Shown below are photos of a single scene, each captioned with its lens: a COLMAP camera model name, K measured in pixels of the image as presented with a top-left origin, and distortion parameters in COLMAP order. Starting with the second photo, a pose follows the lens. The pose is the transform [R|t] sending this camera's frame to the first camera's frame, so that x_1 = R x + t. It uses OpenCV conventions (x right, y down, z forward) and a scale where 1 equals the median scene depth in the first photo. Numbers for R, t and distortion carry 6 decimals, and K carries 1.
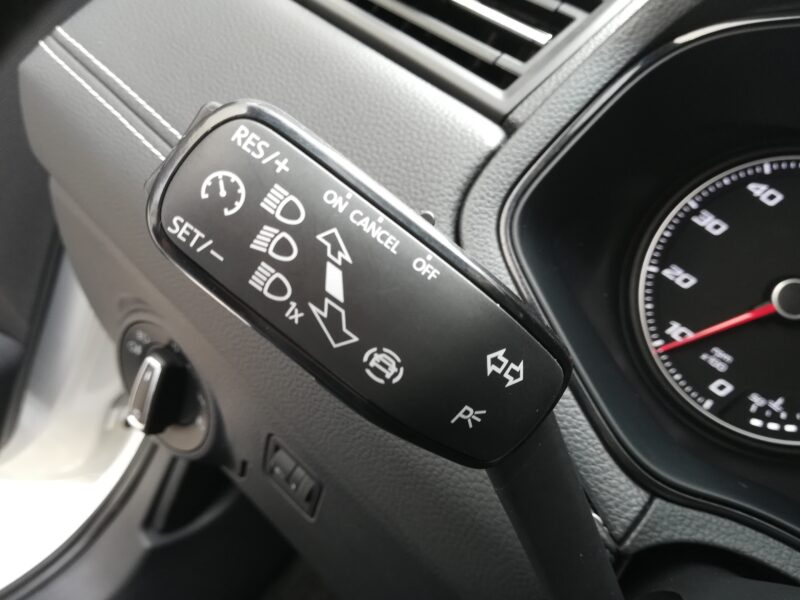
lens RADIAL K [[633.8, 0, 397.8], [0, 633.8, 296.4], [0, 0, 1]] dist [0.062264, -0.098432]
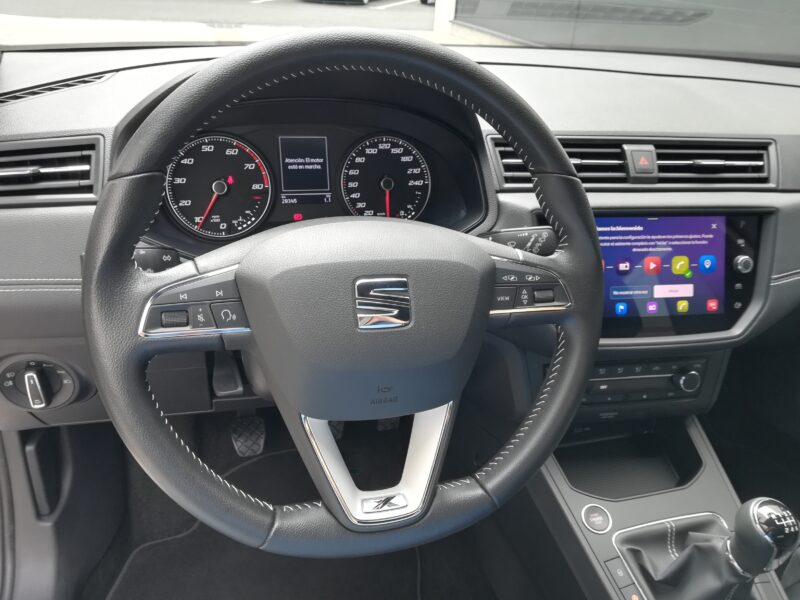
lens RADIAL K [[633.8, 0, 397.8], [0, 633.8, 296.4], [0, 0, 1]] dist [0.062264, -0.098432]
pose [[0.596518, -0.663099, 0.452179, -0.520325], [0.573368, 0.746311, 0.338038, -0.136002], [-0.561618, 0.057619, 0.825388, -1.758720]]
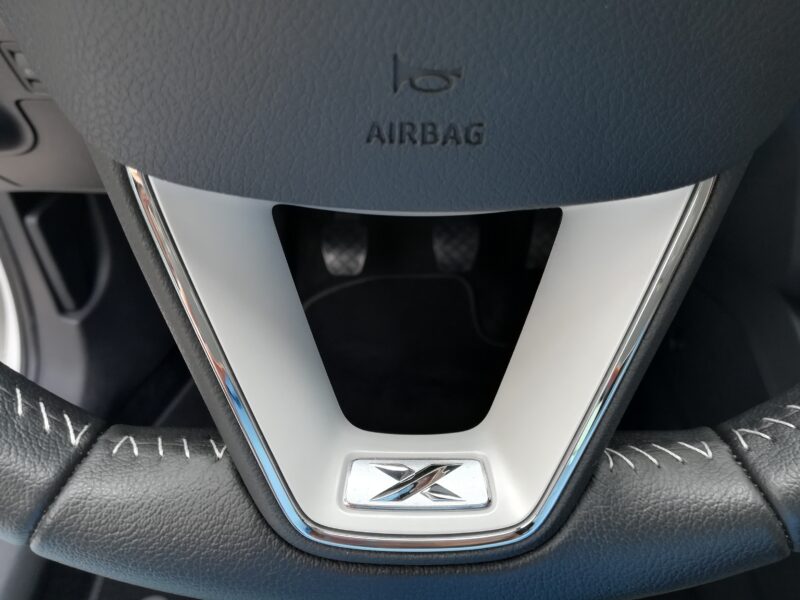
lens RADIAL K [[633.8, 0, 397.8], [0, 633.8, 296.4], [0, 0, 1]] dist [0.062264, -0.098432]
pose [[0.752993, -0.653738, 0.075022, -0.032377], [0.590453, 0.721584, 0.361498, 0.601052], [-0.290460, -0.227908, 0.929350, -0.628417]]
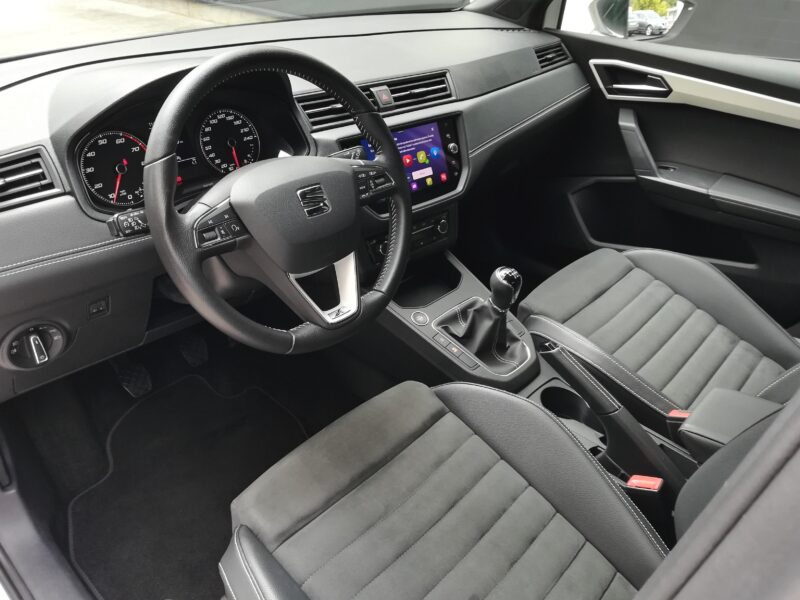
lens RADIAL K [[633.8, 0, 397.8], [0, 633.8, 296.4], [0, 0, 1]] dist [0.062264, -0.098432]
pose [[0.140672, -0.815269, 0.561736, -1.898730], [0.544506, 0.537571, 0.643841, -1.124871], [-0.826877, 0.215298, 0.519540, -2.179770]]
